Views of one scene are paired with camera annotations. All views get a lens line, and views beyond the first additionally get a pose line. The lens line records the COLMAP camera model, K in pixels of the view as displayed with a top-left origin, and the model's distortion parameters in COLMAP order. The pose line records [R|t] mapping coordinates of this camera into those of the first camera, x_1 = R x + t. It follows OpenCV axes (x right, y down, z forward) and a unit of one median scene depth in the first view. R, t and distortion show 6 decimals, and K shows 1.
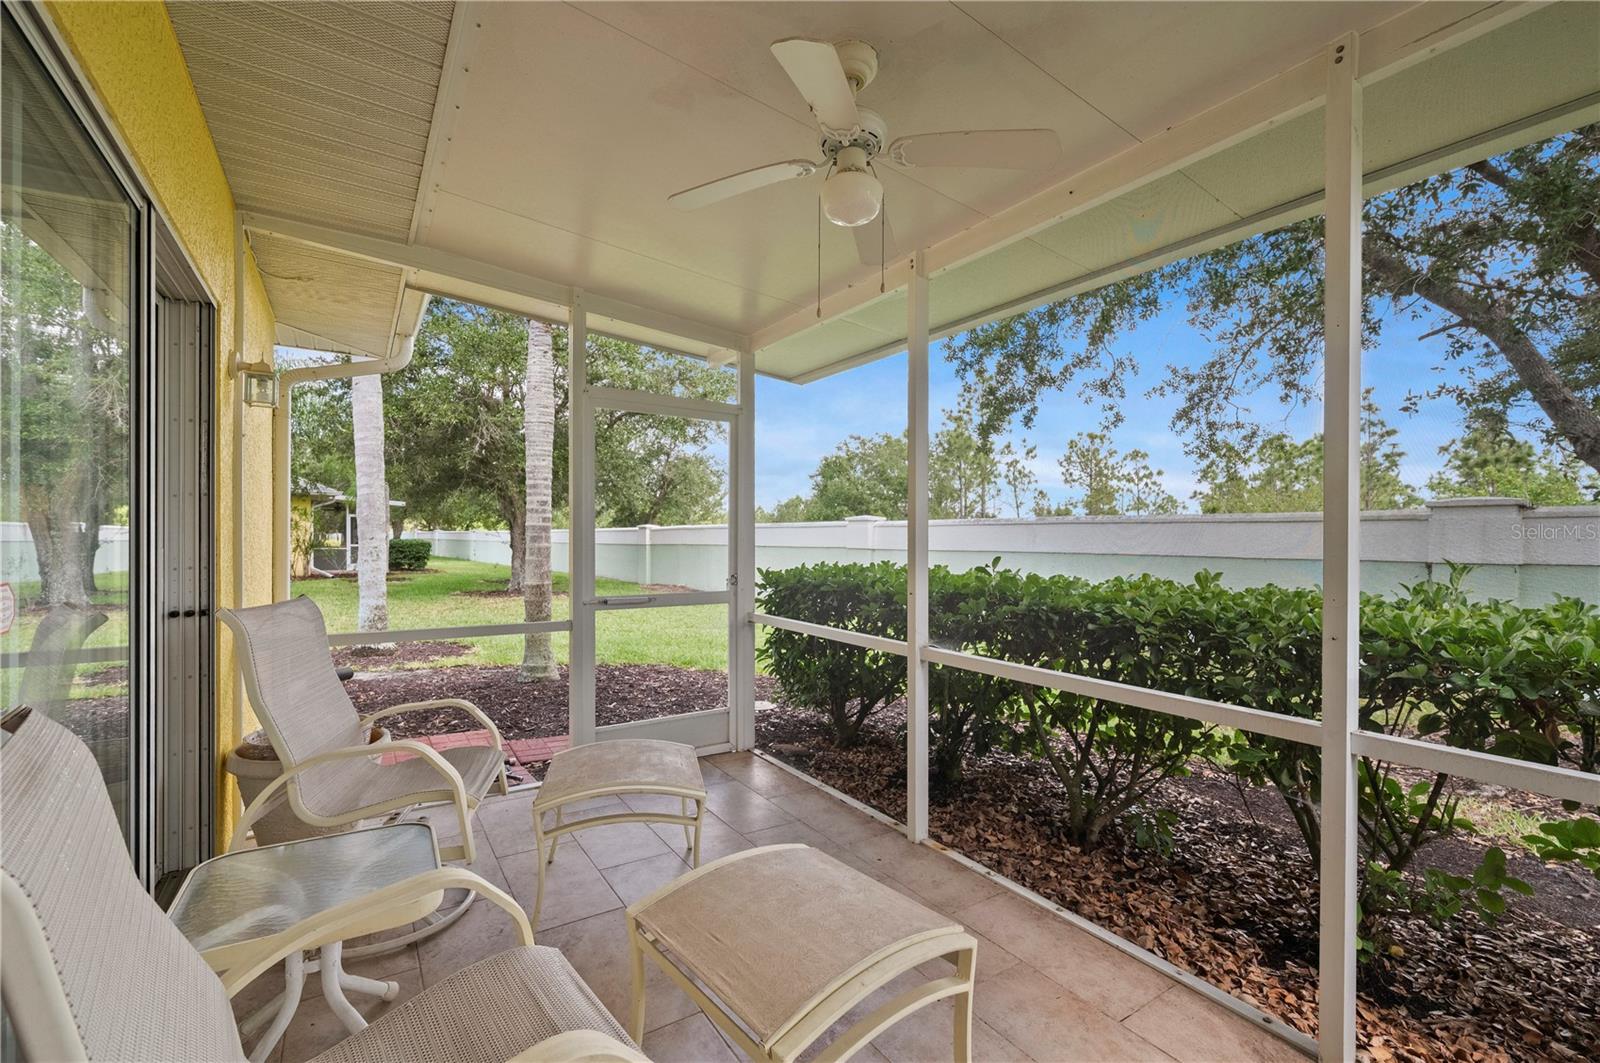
lens RADIAL K [[658.6, 0, 792.8], [0, 658.6, 536.7], [0, 0, 1]] dist [0.000354, 0.000087]
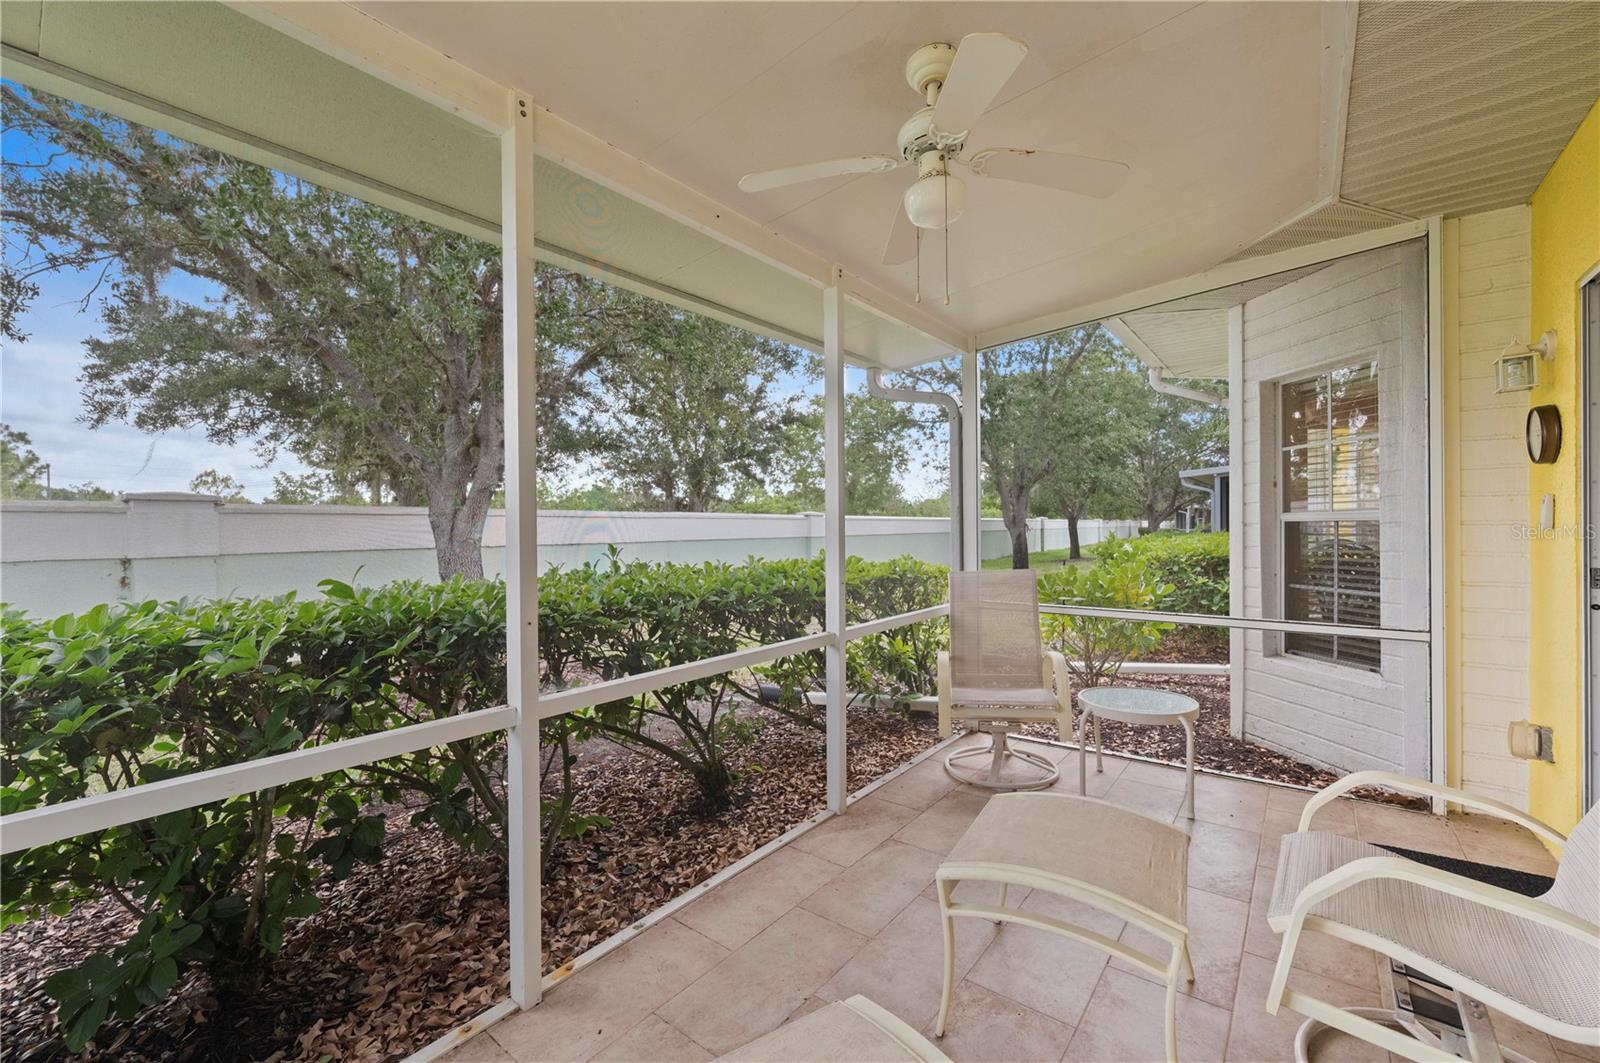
lens RADIAL K [[640.7, 0, 801.4], [0, 640.7, 530.0], [0, 0, 1]] dist [-0.001516, -0.000023]
pose [[-0.307354, -0.006149, 0.951575, -0.505318], [0.007554, 0.999932, 0.008902, -0.007809], [-0.951565, 0.009924, -0.307287, 0.957670]]
